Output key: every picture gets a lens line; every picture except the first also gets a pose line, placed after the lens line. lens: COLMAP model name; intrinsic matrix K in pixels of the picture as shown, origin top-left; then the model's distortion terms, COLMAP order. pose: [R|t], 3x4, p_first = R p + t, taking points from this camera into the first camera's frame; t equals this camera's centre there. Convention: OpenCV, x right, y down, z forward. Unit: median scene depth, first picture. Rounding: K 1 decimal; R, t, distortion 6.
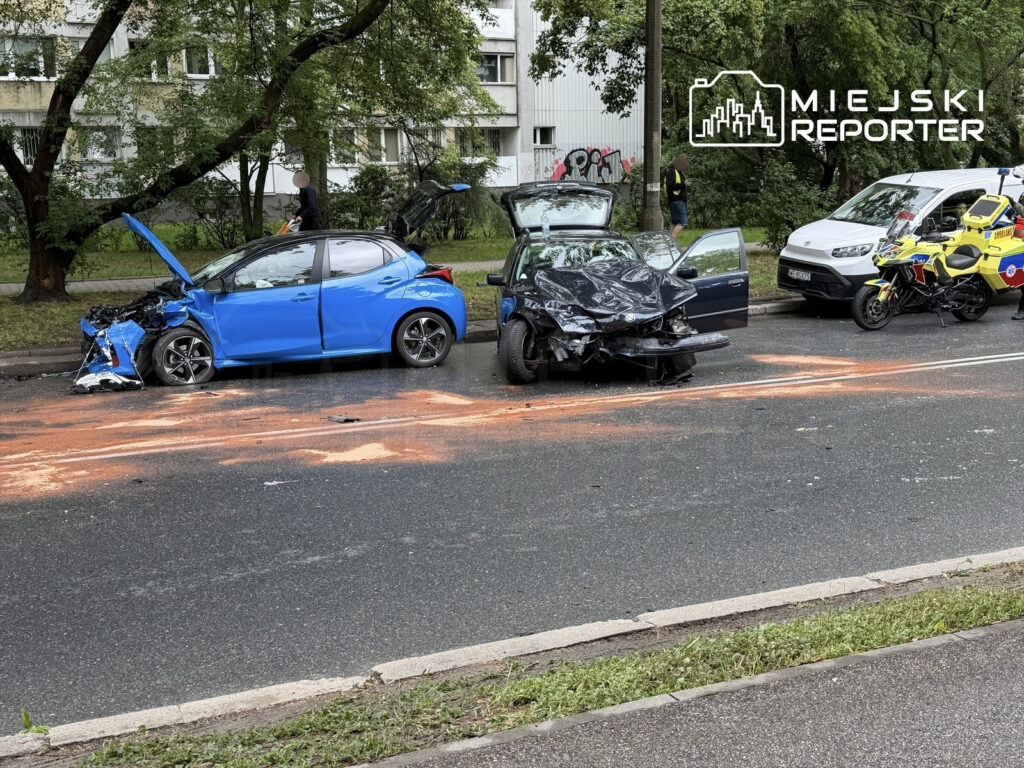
lens RADIAL K [[1243.6, 0, 512.0], [0, 1243.6, 384.0], [0, 0, 1]] dist [0.173344, -0.347051]
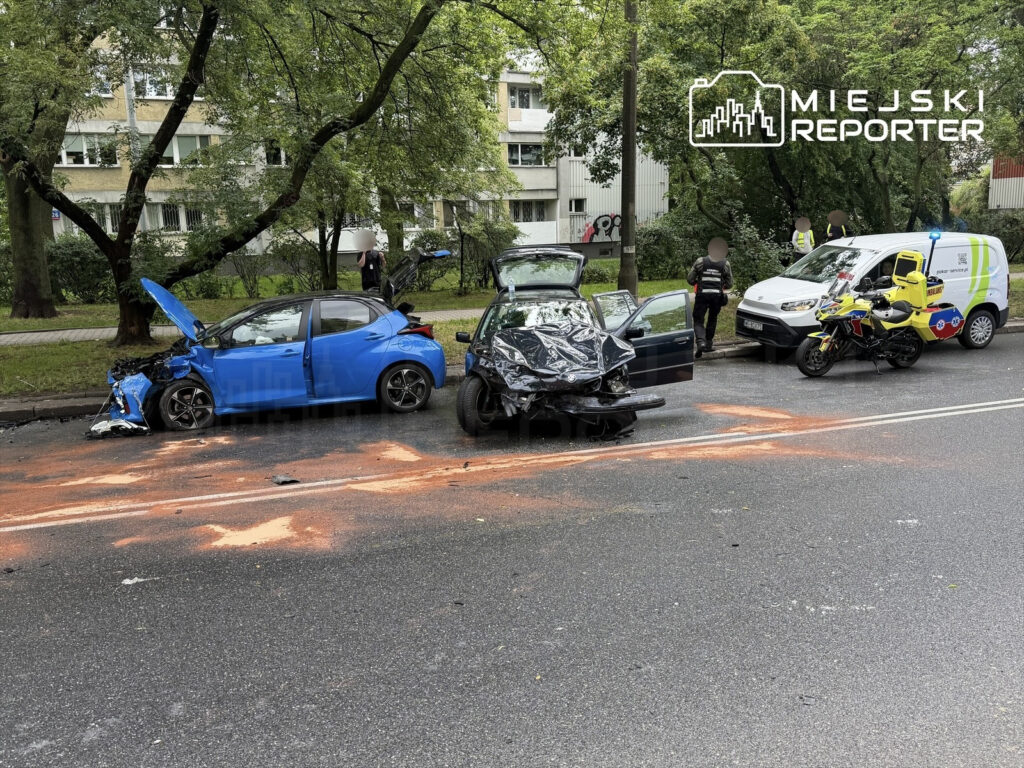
lens RADIAL K [[875.8, 0, 512.0], [0, 875.8, 384.0], [0, 0, 1]] dist [0.196219, -0.446587]
pose [[0.997315, 0.006757, -0.072917, 0.084858], [-0.006450, 0.999969, 0.004442, -0.044065], [0.072945, -0.003960, 0.997328, 0.209709]]
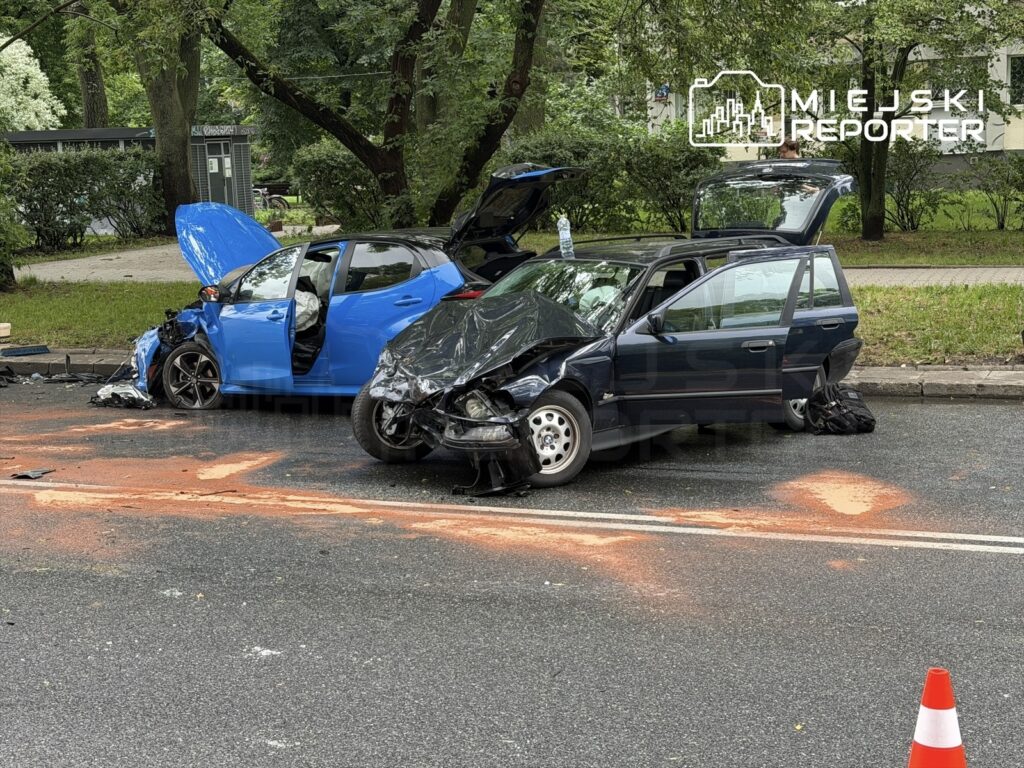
lens RADIAL K [[1612.7, 0, 512.0], [0, 1612.7, 384.0], [0, 0, 1]] dist [0.099565, 0.006116]
pose [[0.688910, 0.105758, -0.717090, 0.631565], [-0.105929, 0.993367, 0.044737, -0.083214], [0.717065, 0.045140, 0.695543, 0.381826]]
